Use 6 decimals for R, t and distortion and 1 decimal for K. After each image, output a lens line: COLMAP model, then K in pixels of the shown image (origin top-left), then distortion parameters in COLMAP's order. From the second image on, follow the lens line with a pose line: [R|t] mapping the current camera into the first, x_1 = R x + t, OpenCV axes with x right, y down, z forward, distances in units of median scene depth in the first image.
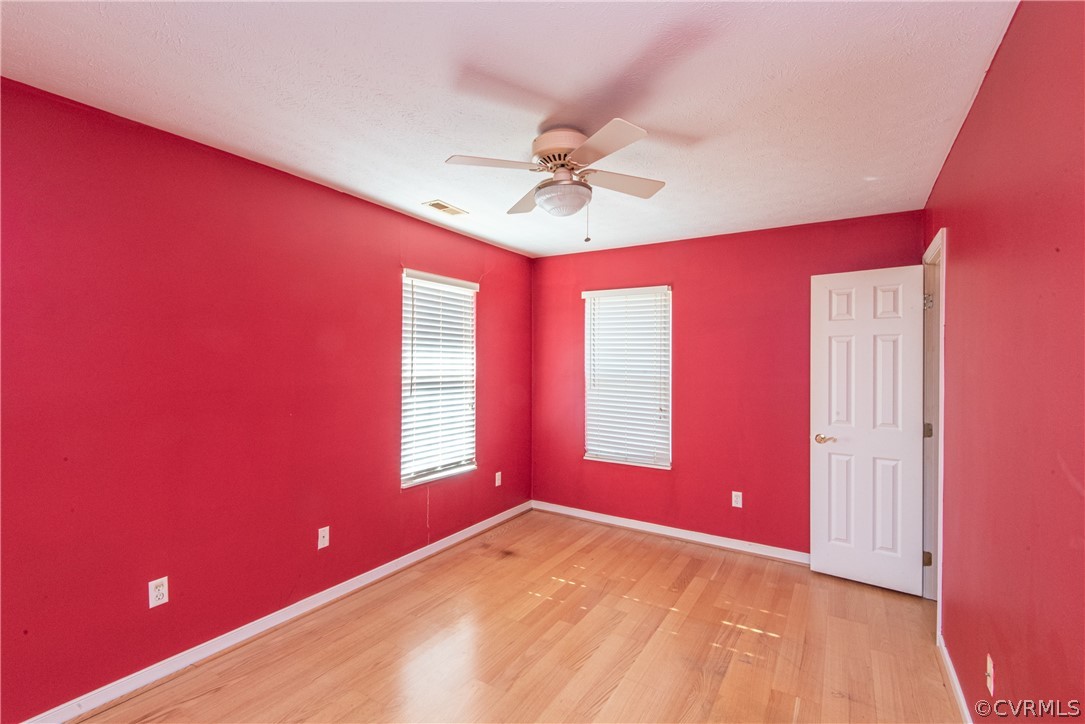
lens RADIAL K [[492.9, 0, 534.9], [0, 492.9, 363.6], [0, 0, 1]] dist [0.040189, -0.021637]
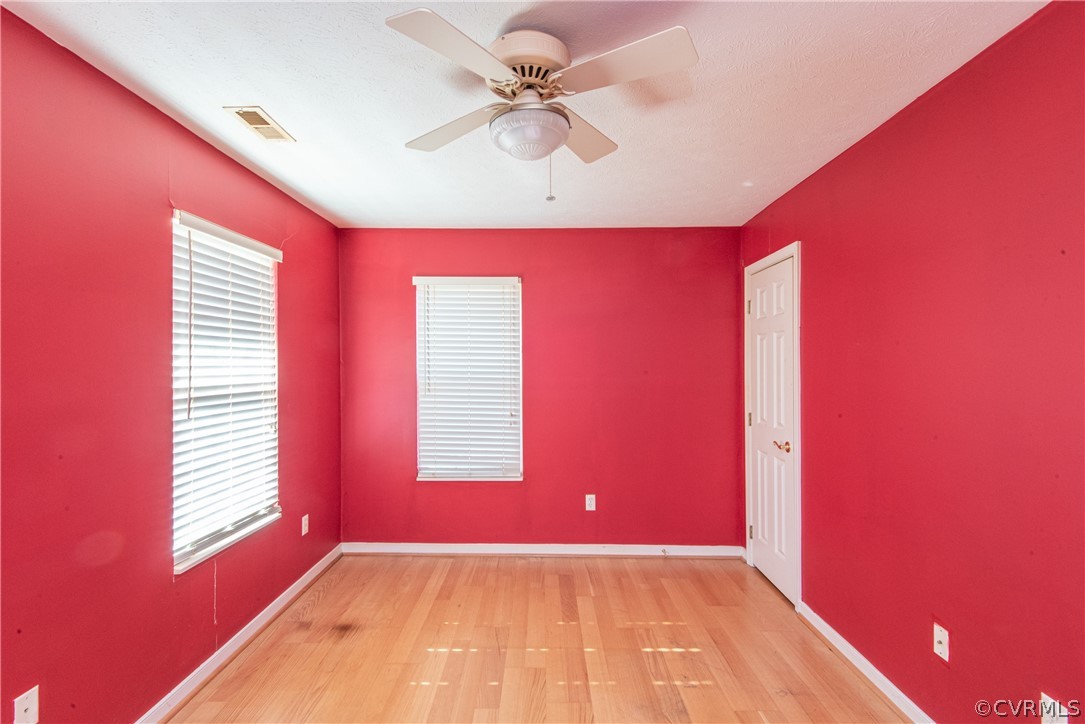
lens RADIAL K [[497.3, 0, 537.6], [0, 497.3, 362.8], [0, 0, 1]] dist [0.043646, -0.028372]
pose [[0.856686, -0.008063, 0.515775, -0.184552], [0.009903, 0.999951, -0.000817, 0.000014], [-0.515743, 0.005808, 0.856724, 0.219247]]
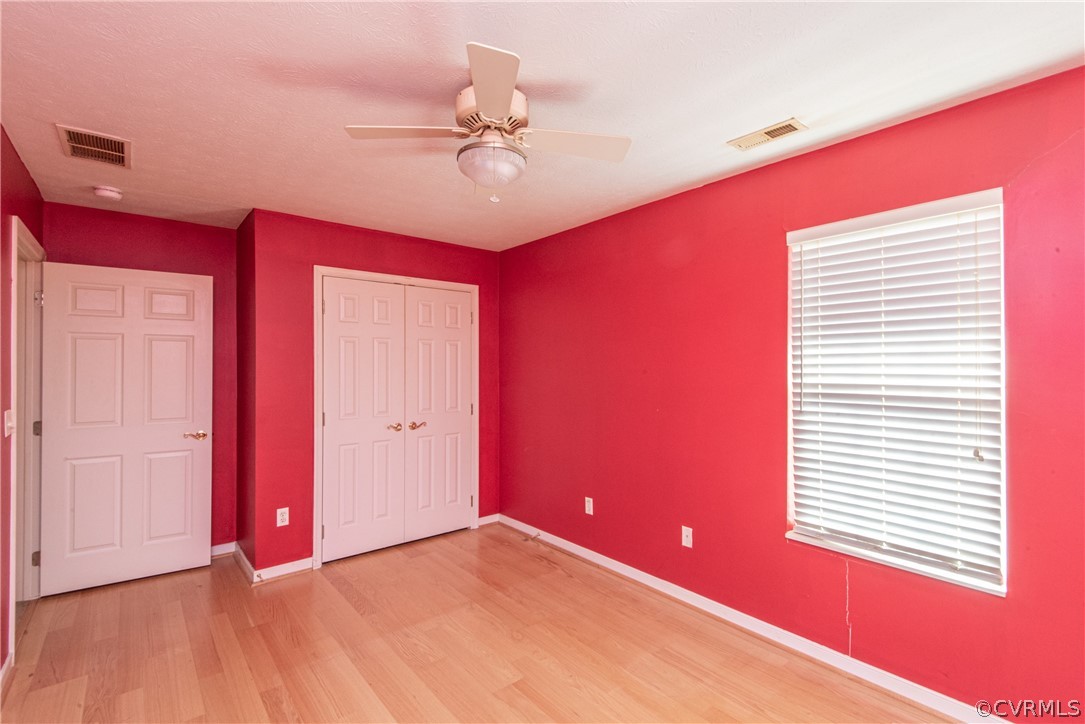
lens RADIAL K [[492.9, 0, 534.9], [0, 492.9, 363.6], [0, 0, 1]] dist [0.040189, -0.021637]
pose [[-0.317281, -0.007100, -0.948305, 0.489437], [-0.002931, 0.999975, -0.006507, 0.003941], [0.948327, 0.000715, -0.317294, 0.792850]]
